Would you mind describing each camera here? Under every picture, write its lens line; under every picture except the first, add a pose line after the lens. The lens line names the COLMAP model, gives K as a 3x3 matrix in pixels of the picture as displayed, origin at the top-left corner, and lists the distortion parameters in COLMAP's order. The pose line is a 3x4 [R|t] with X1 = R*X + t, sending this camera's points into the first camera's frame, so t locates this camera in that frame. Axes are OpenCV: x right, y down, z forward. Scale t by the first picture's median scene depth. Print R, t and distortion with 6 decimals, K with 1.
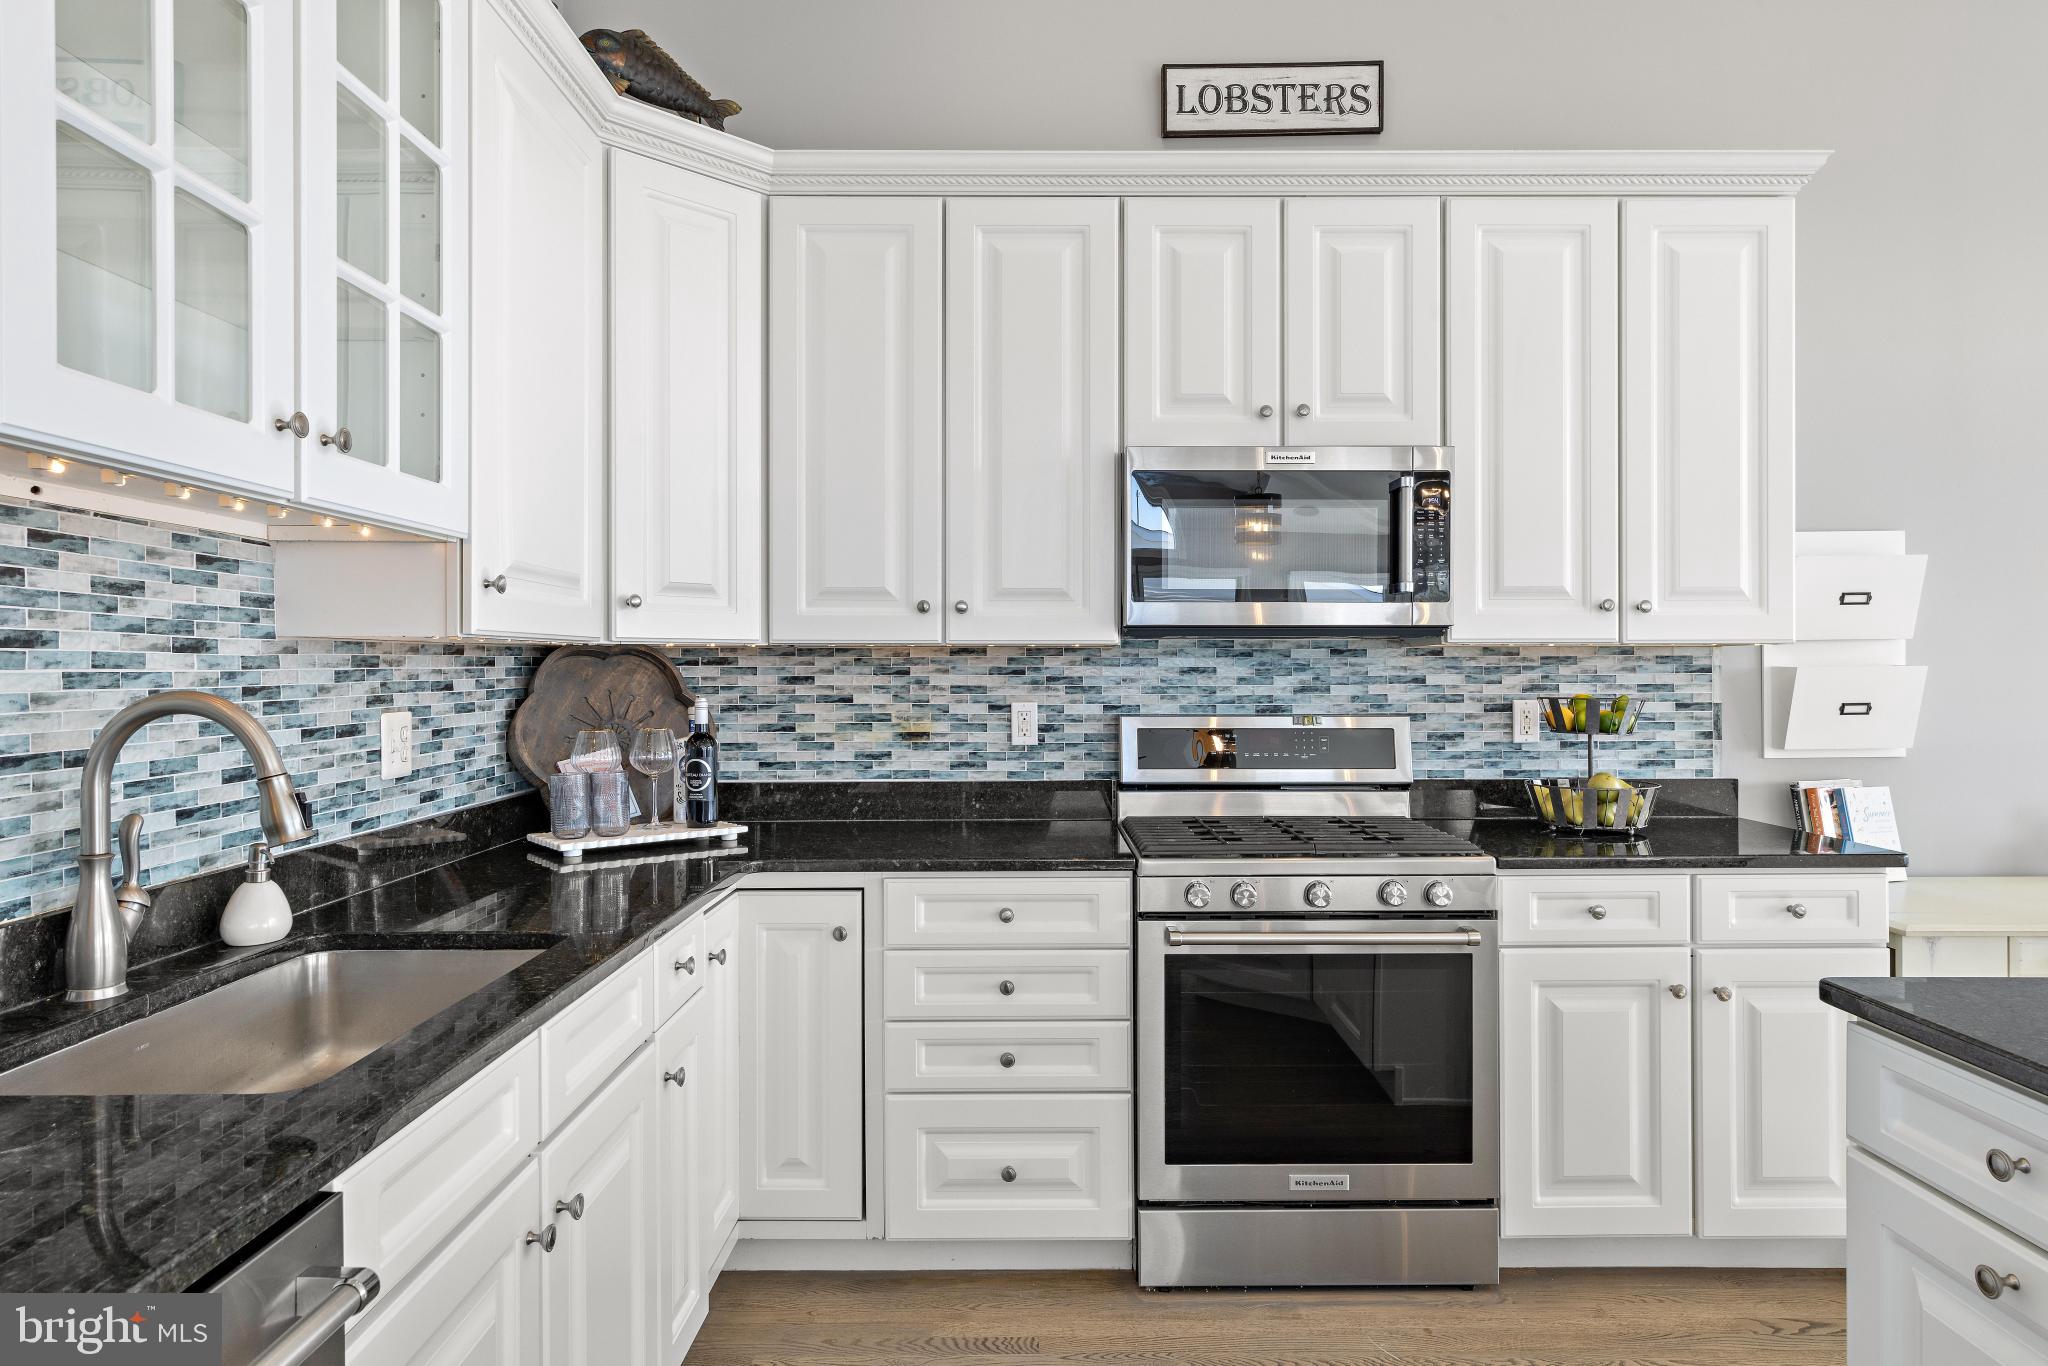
lens RADIAL K [[1212.7, 0, 1035.4], [0, 1212.7, 669.1], [0, 0, 1]] dist [0.005703, 0.002709]
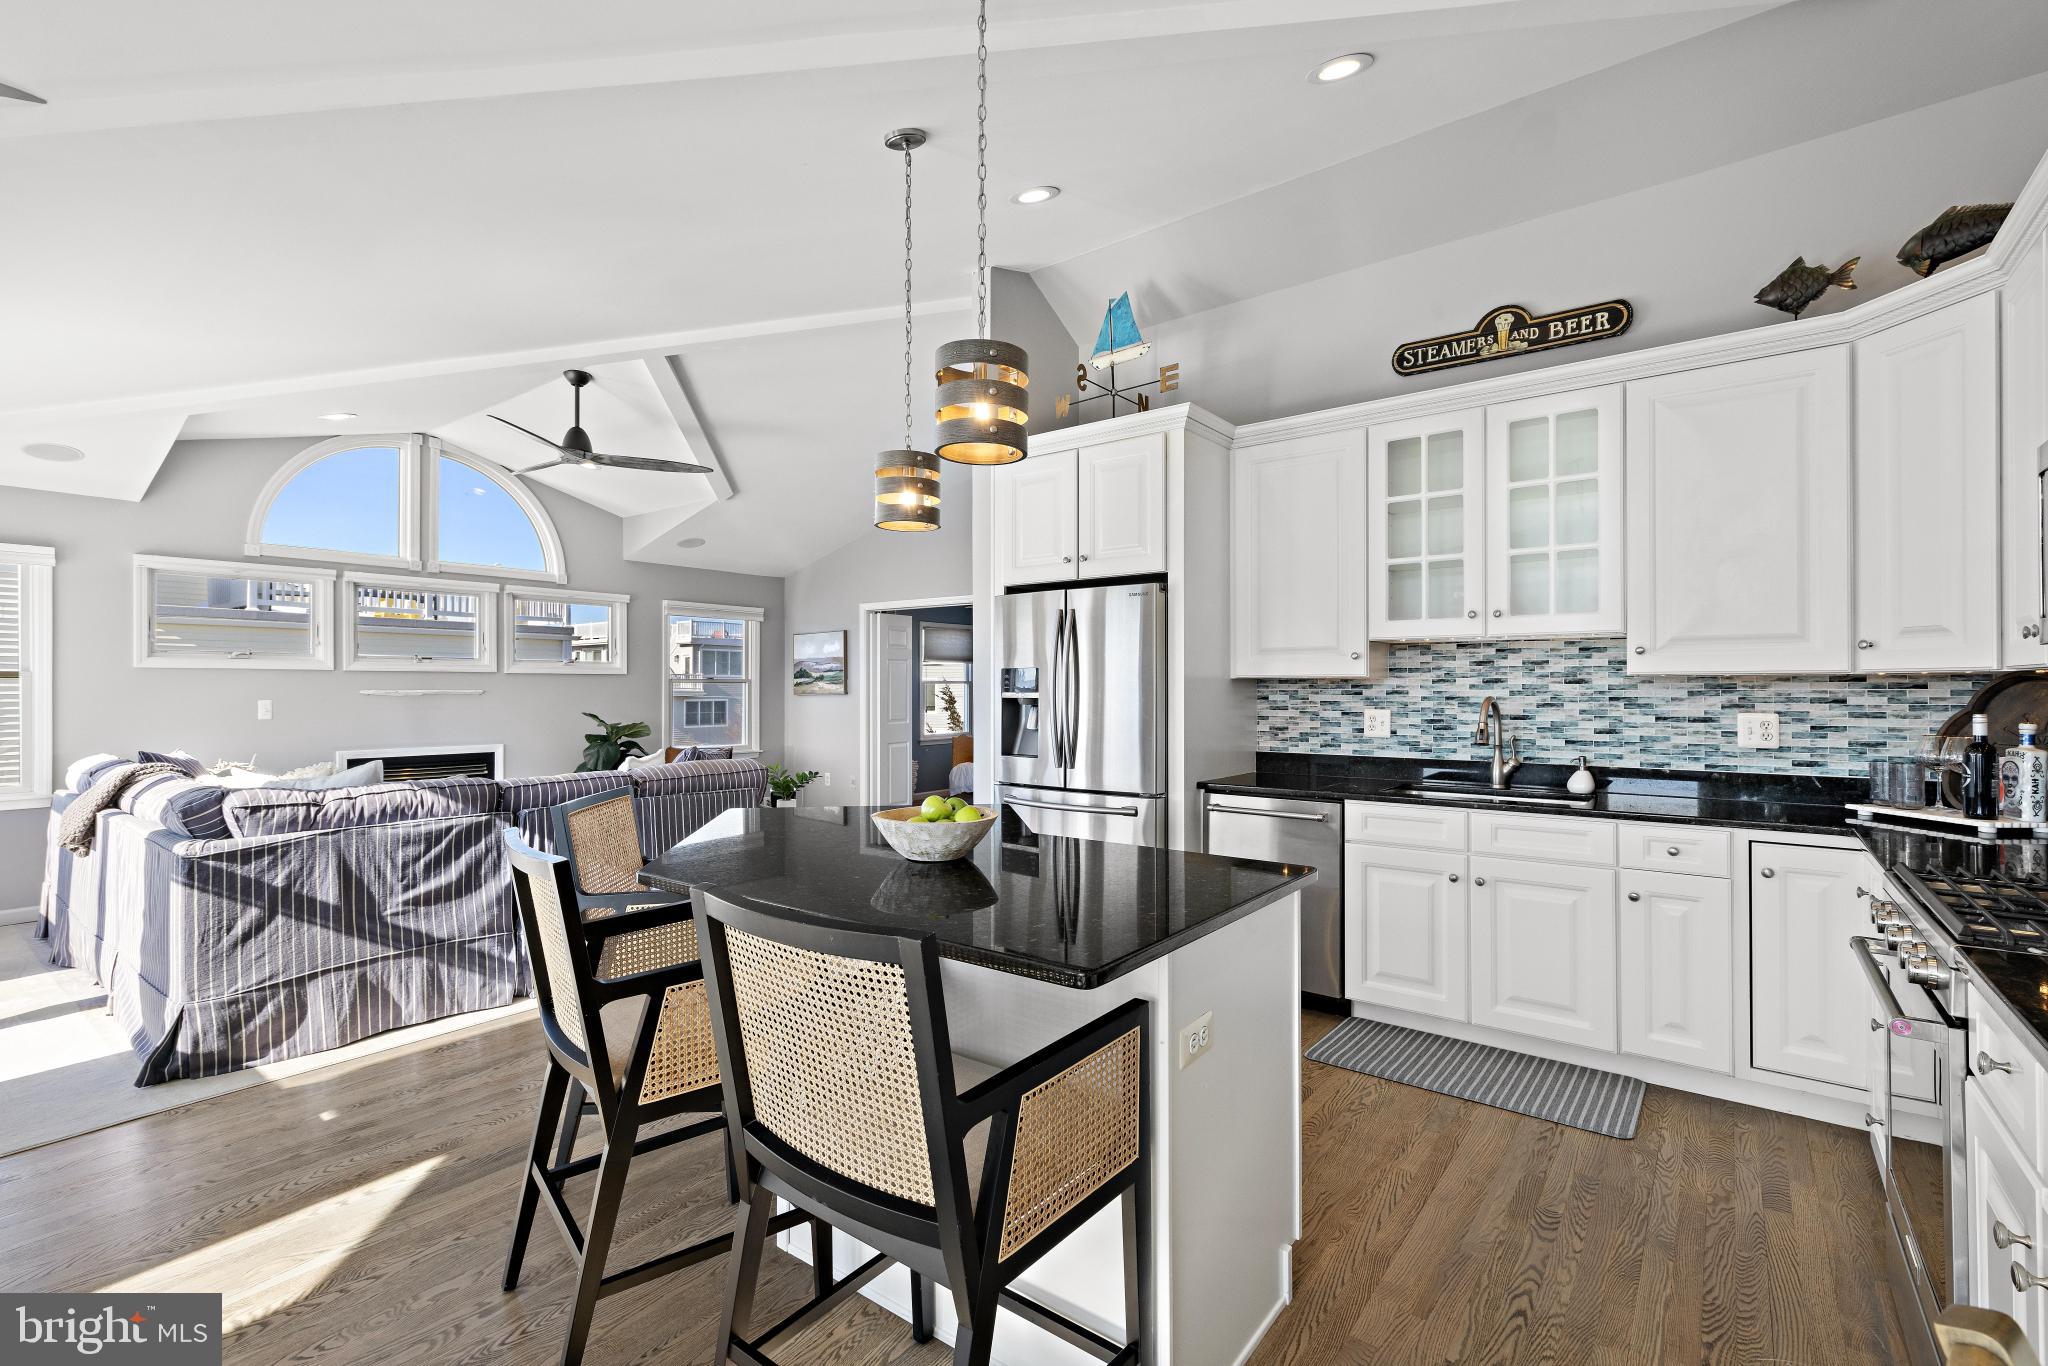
lens RADIAL K [[912.2, 0, 1035.1], [0, 912.2, 684.5], [0, 0, 1]] dist [0.006372, -0.002521]
pose [[-0.608918, -0.002002, -0.793231, 1.024359], [-0.000670, 0.999998, -0.002010, -0.004210], [0.793233, -0.000693, -0.608918, 0.784677]]
